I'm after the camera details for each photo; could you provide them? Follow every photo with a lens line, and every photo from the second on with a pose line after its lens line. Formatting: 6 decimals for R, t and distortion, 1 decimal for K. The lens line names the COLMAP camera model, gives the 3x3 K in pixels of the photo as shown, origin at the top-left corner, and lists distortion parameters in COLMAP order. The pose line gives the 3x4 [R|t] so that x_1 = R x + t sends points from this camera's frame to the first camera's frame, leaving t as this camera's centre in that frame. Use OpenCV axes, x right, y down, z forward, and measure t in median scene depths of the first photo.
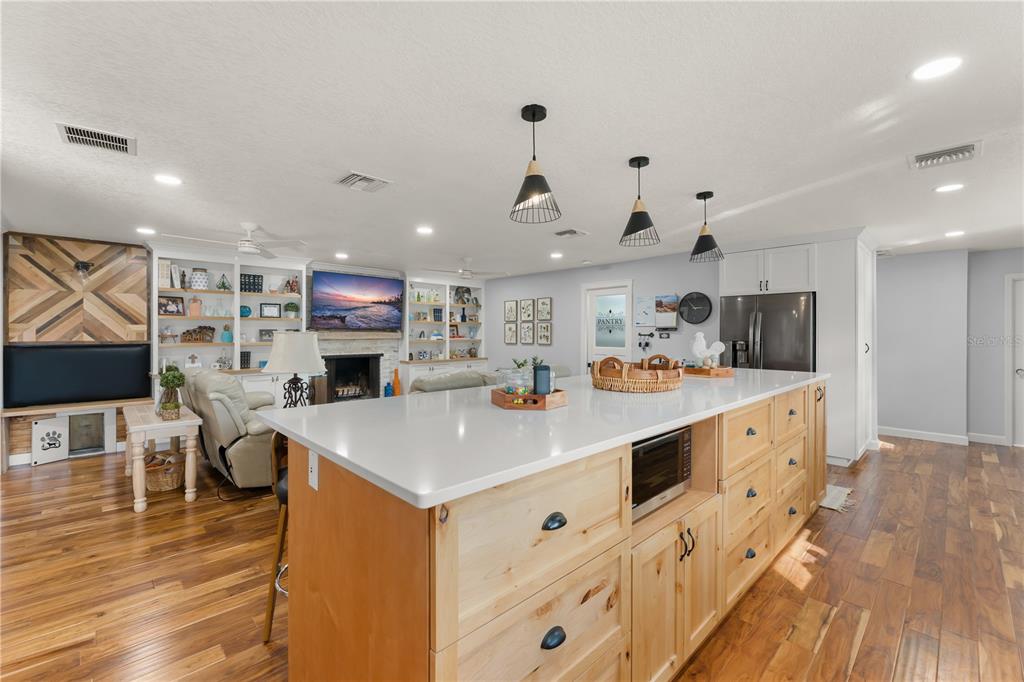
lens RADIAL K [[441.9, 0, 507.9], [0, 441.9, 338.0], [0, 0, 1]] dist [-0.002498, -0.000163]
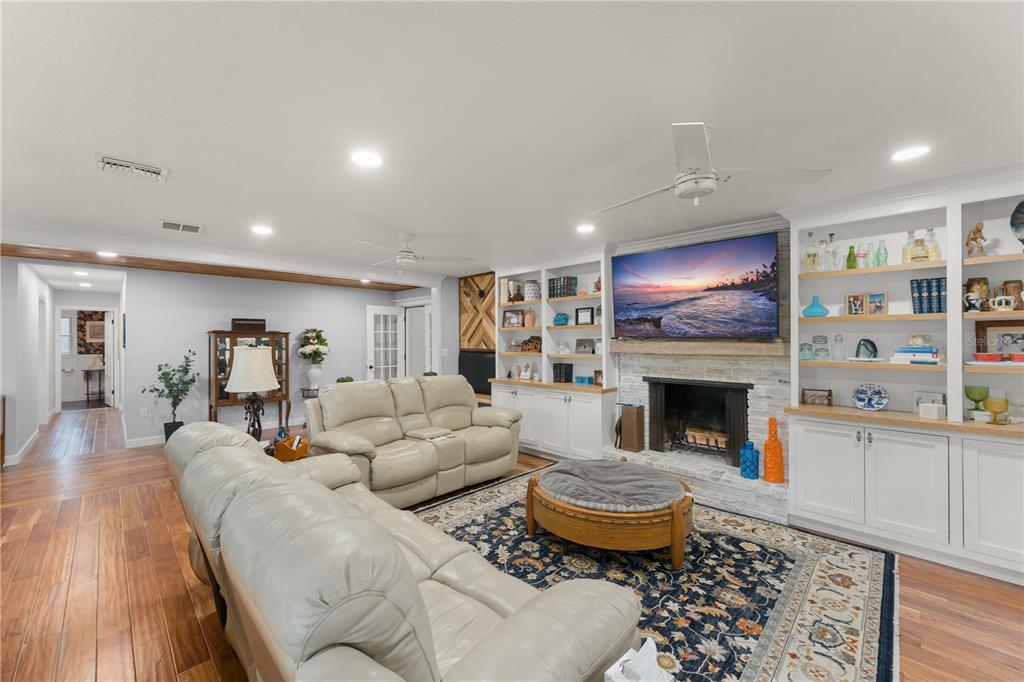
lens RADIAL K [[405.5, 0, 508.0], [0, 405.5, 340.0], [0, 0, 1]] dist [0.000844, 0.000241]
pose [[0.018377, 0.004045, -0.999823, 0.204664], [-0.005087, 0.999979, 0.003952, -0.018261], [0.999818, 0.005013, 0.018397, 0.771321]]
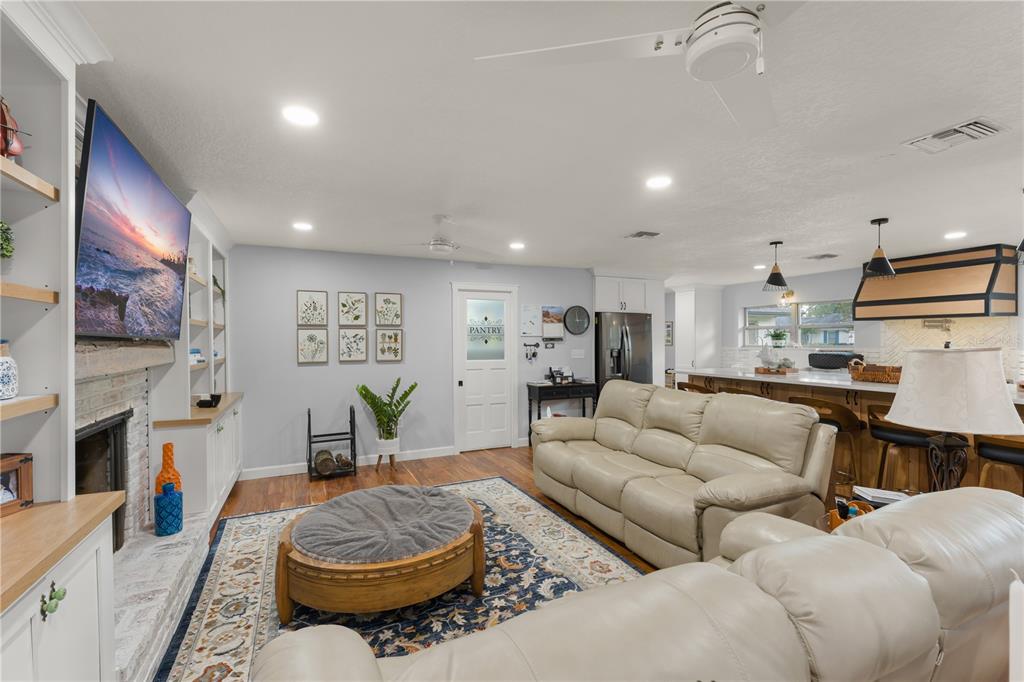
lens RADIAL K [[441.9, 0, 507.9], [0, 441.9, 338.0], [0, 0, 1]] dist [-0.002498, -0.000163]
pose [[0.333007, 0.001945, 0.942922, -0.560219], [0.013861, 0.999880, -0.006958, -0.015285], [-0.942822, 0.015387, 0.332940, 0.659879]]
